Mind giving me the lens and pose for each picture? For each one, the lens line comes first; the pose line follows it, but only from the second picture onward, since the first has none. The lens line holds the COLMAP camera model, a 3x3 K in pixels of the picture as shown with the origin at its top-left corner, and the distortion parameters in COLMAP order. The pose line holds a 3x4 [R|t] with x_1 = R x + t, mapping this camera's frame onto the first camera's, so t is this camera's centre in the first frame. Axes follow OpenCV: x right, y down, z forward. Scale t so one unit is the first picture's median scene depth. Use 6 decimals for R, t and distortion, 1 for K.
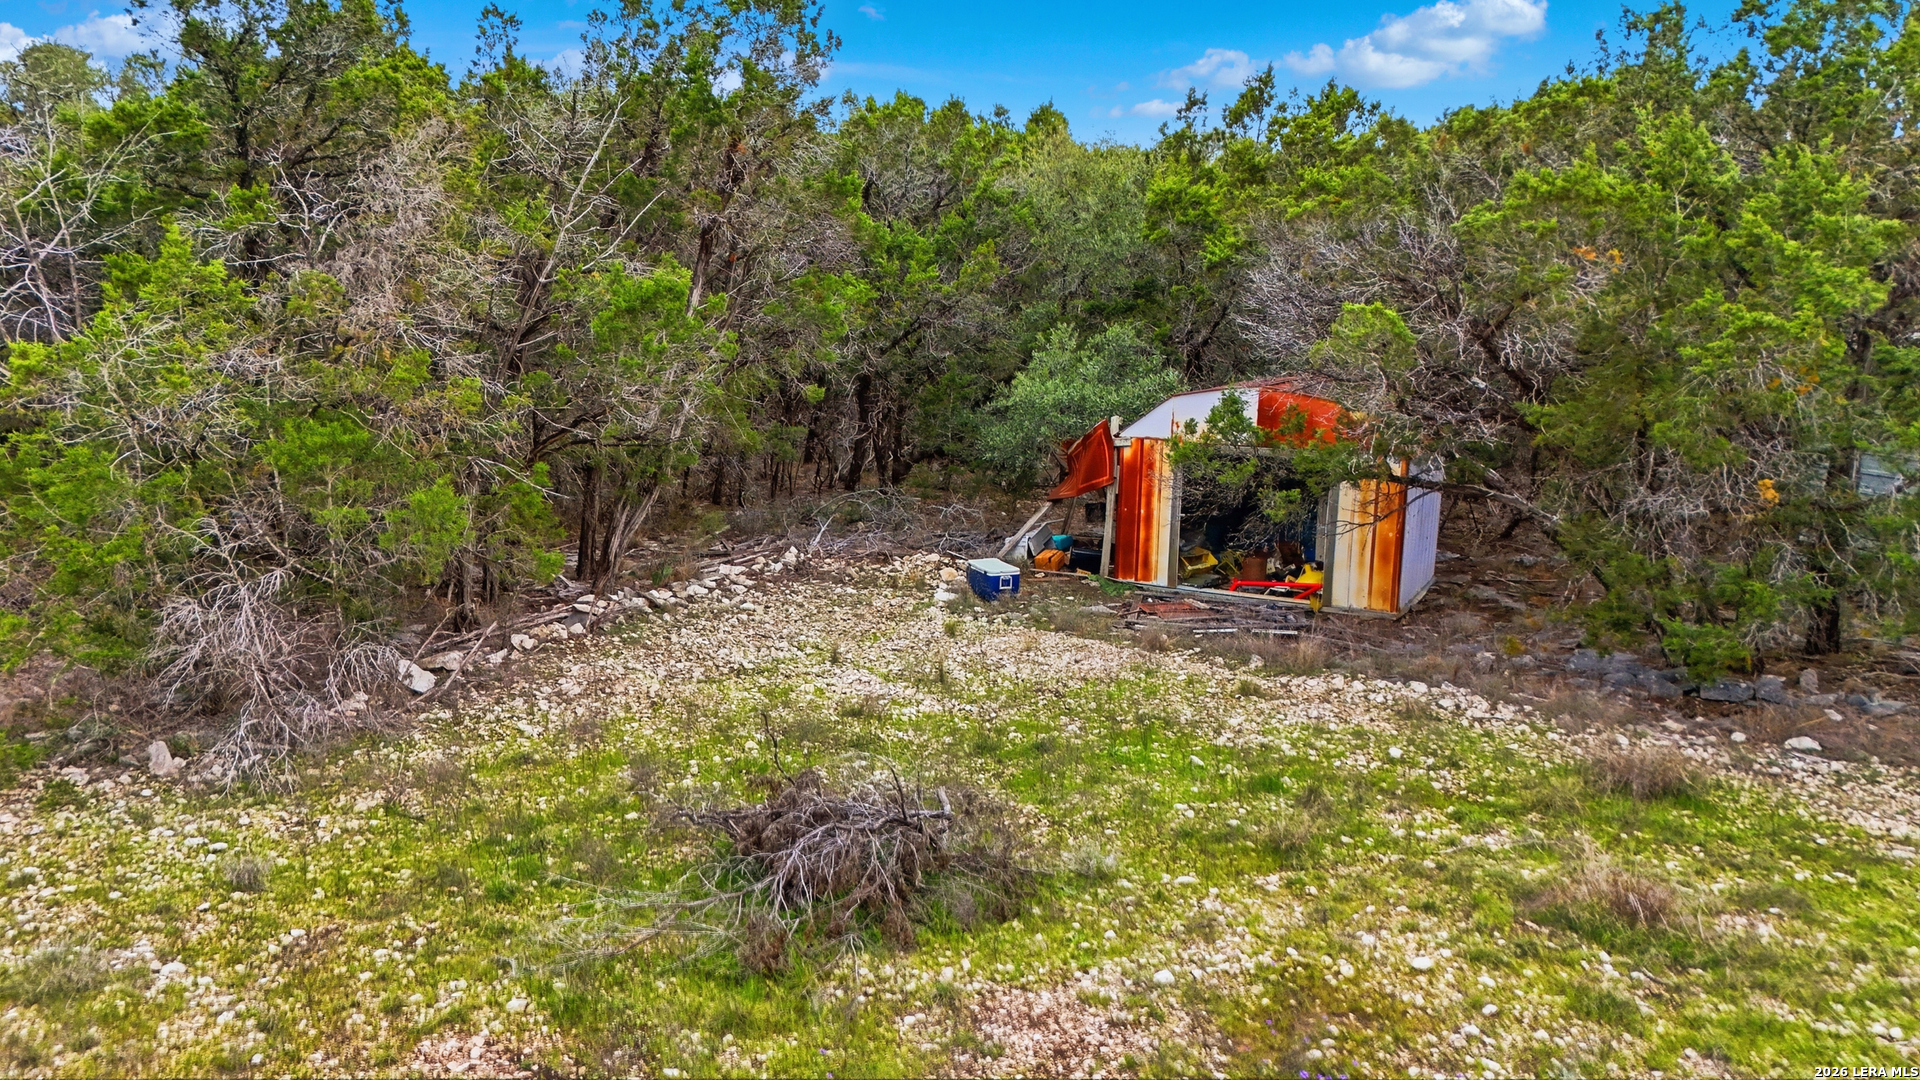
lens RADIAL K [[1385.1, 0, 971.0], [0, 1385.1, 534.3], [0, 0, 1]] dist [0.063100, -0.055029]
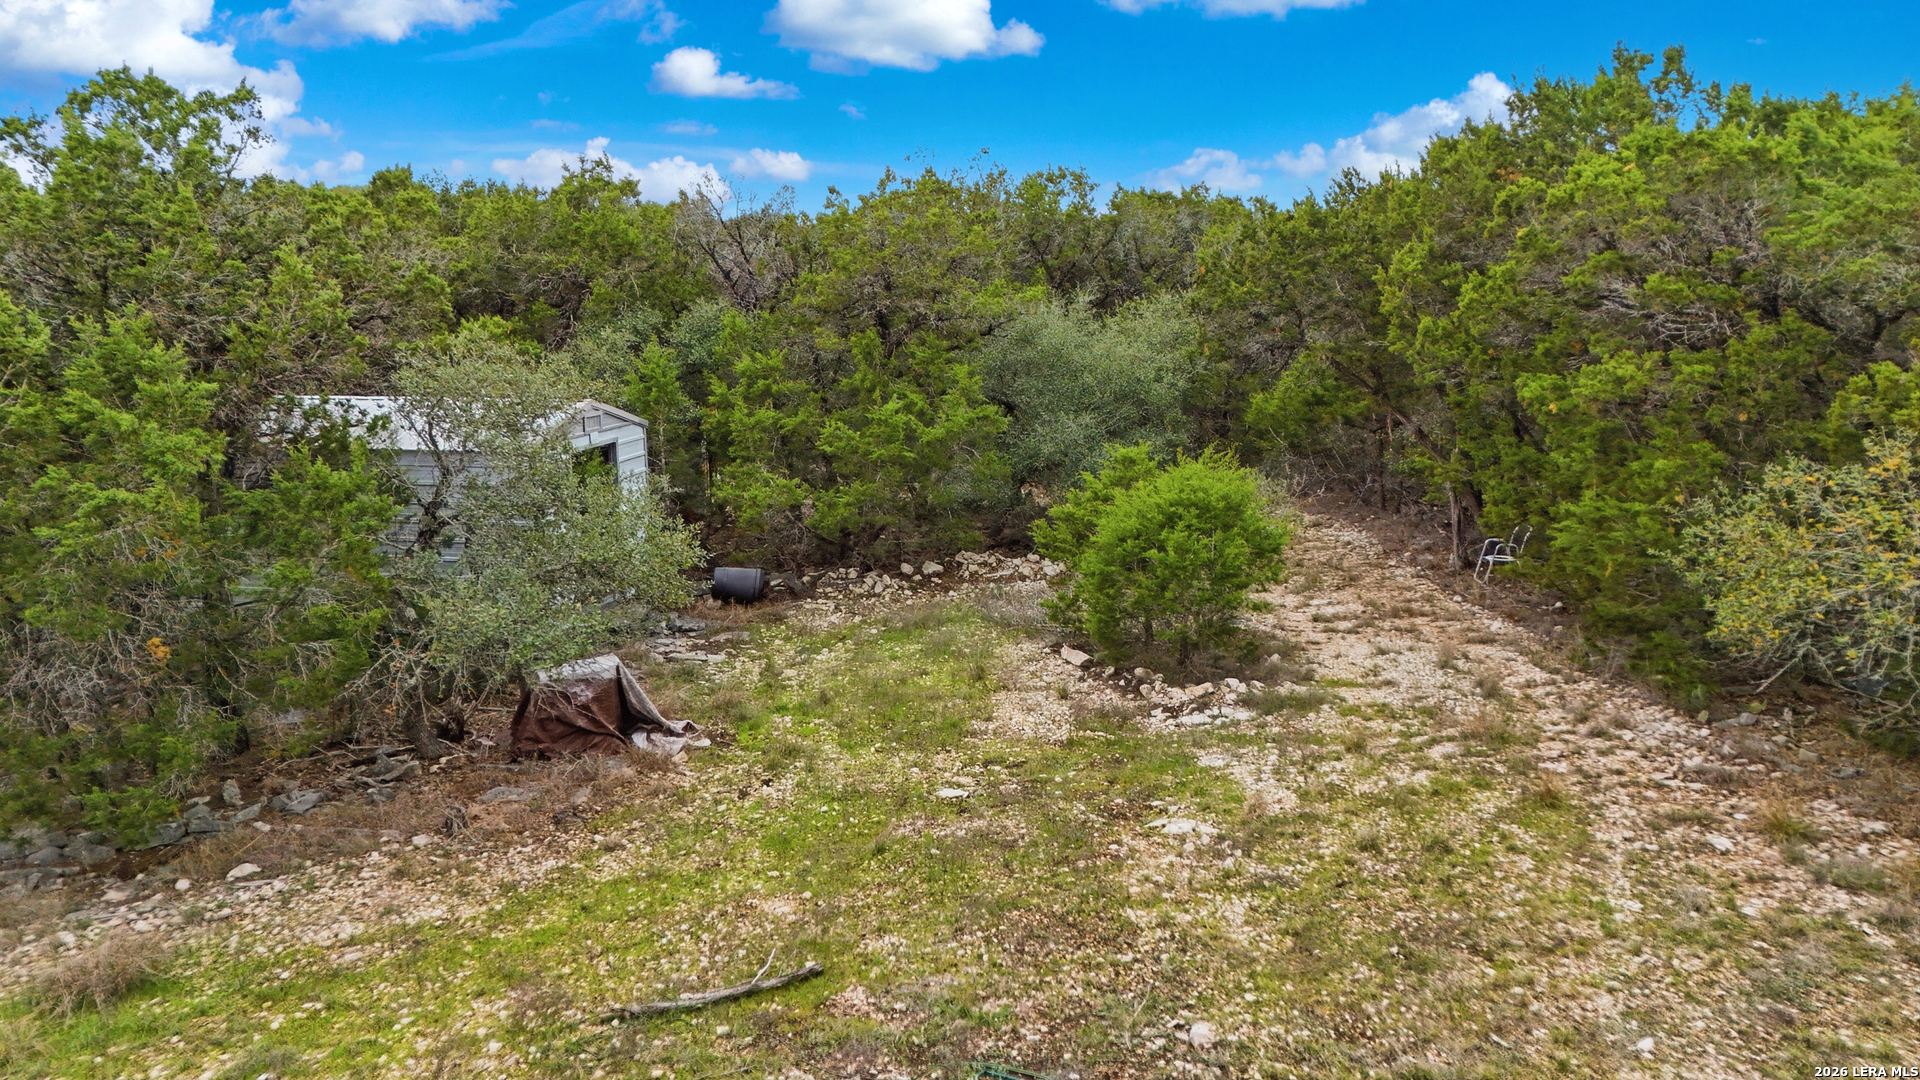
lens RADIAL K [[1385.1, 0, 953.1], [0, 1385.1, 523.2], [0, 0, 1]] dist [0.063100, -0.055029]
pose [[0.486568, -0.166485, 0.857633, -0.010135], [0.179740, 0.979751, 0.088218, -0.100860], [-0.854954, 0.111227, 0.506639, -0.017479]]
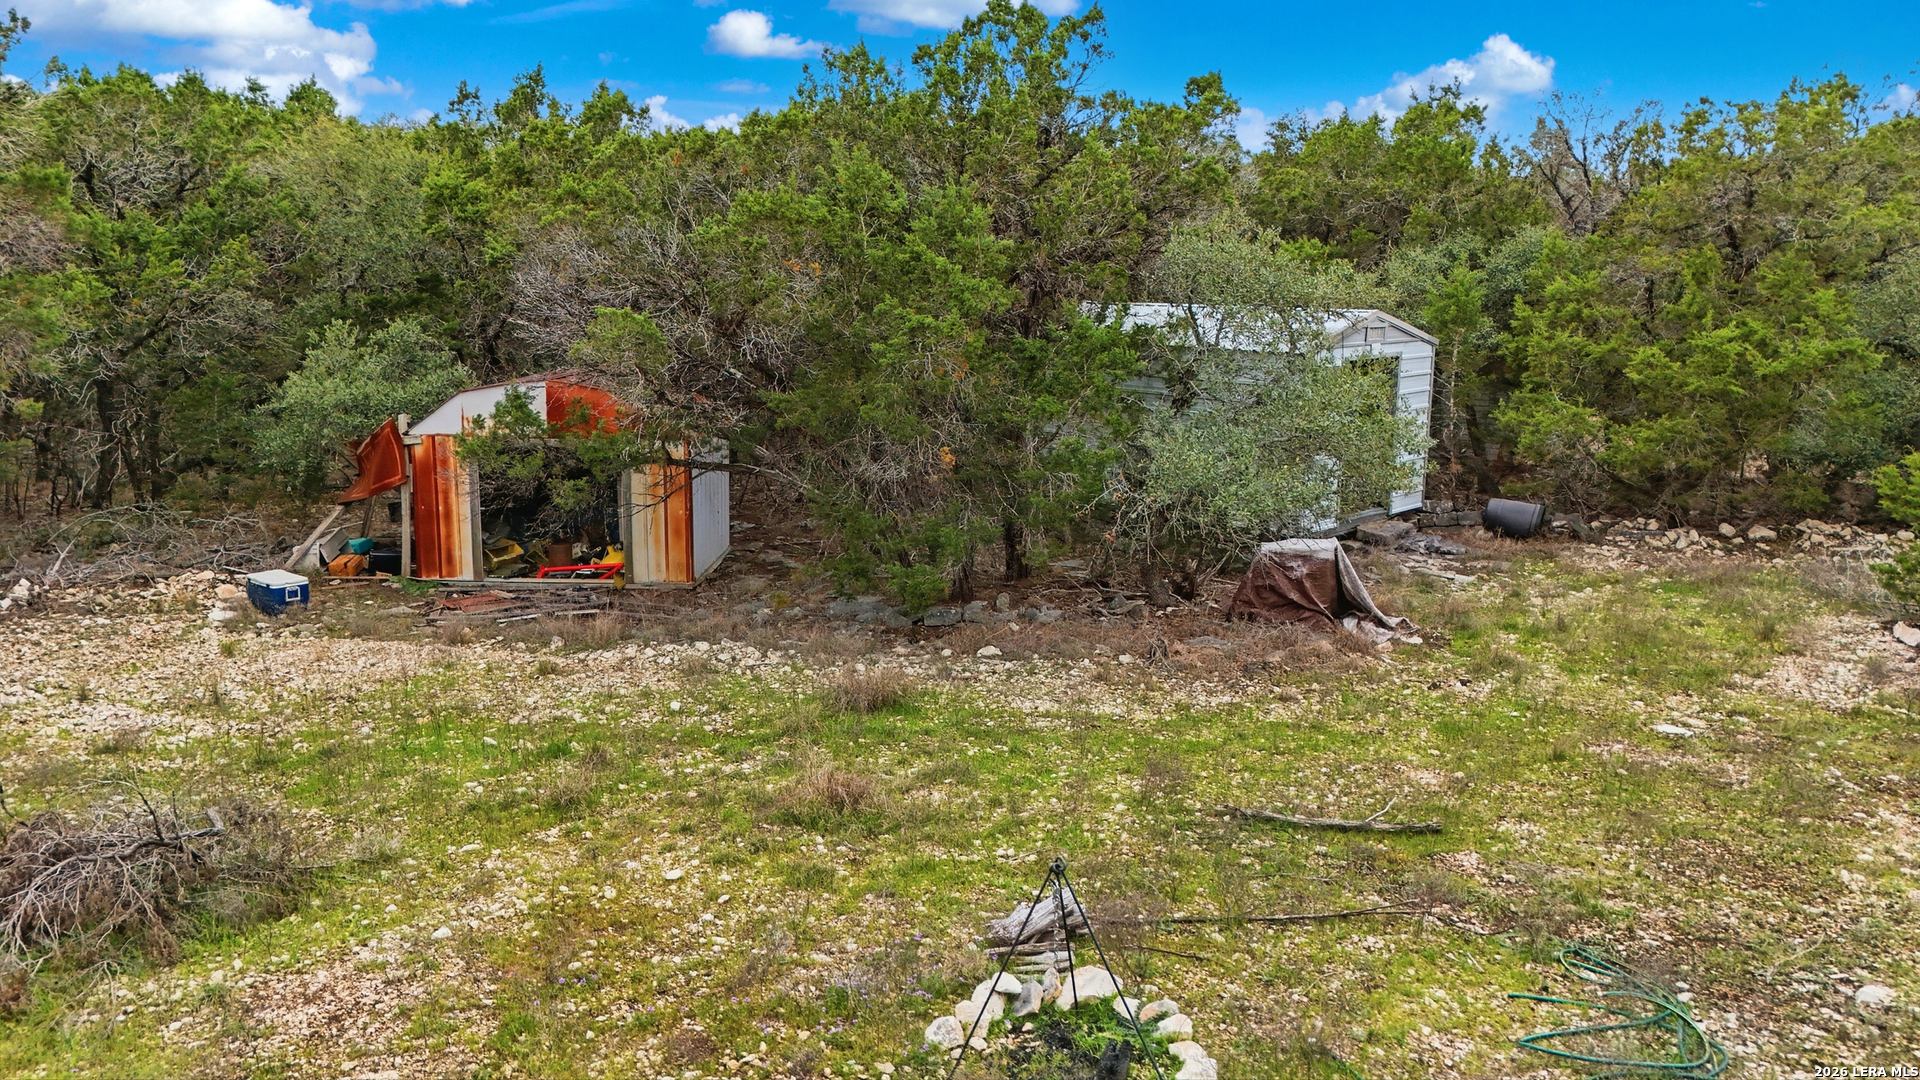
lens RADIAL K [[1385.1, 0, 956.8], [0, 1385.1, 524.9], [0, 0, 1]] dist [0.063100, -0.055029]
pose [[0.897331, -0.085453, 0.433007, 0.032069], [0.082163, 0.996271, 0.026342, -0.000590], [-0.433644, 0.011939, 0.901005, -0.112615]]
